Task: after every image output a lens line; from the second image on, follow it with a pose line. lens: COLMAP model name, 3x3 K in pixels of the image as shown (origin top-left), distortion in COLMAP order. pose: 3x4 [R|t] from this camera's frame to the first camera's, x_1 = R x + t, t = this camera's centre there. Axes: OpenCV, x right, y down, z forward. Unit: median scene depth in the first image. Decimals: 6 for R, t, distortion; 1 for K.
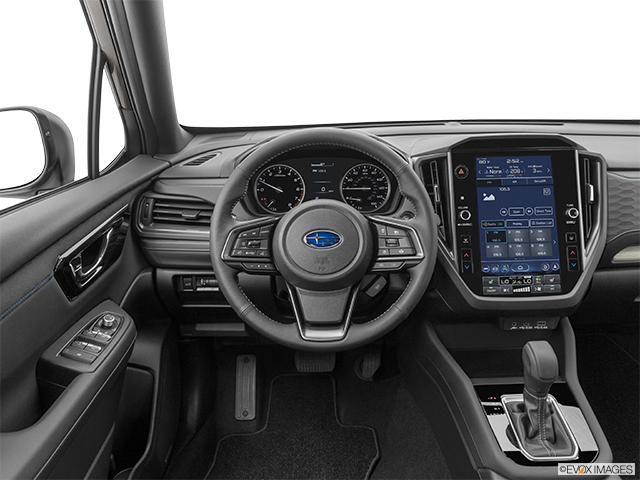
lens RADIAL K [[548.2, 0, 322.0], [0, 548.2, 237.1], [0, 0, 1]] dist [0.002270, -0.020307]
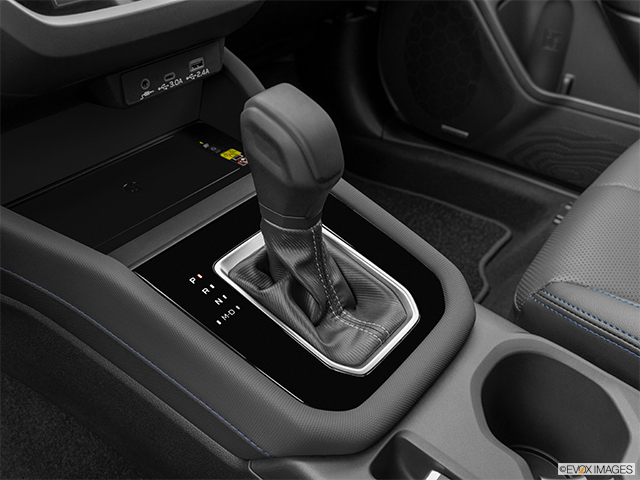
lens RADIAL K [[617.5, 0, 320.4], [0, 617.5, 242.7], [0, 0, 1]] dist [0.025405, 0.000000]
pose [[0.632424, -0.442644, 0.635693, 0.109149], [0.204365, 0.886917, 0.414262, 0.116626], [-0.747178, -0.132076, 0.651369, 0.689937]]
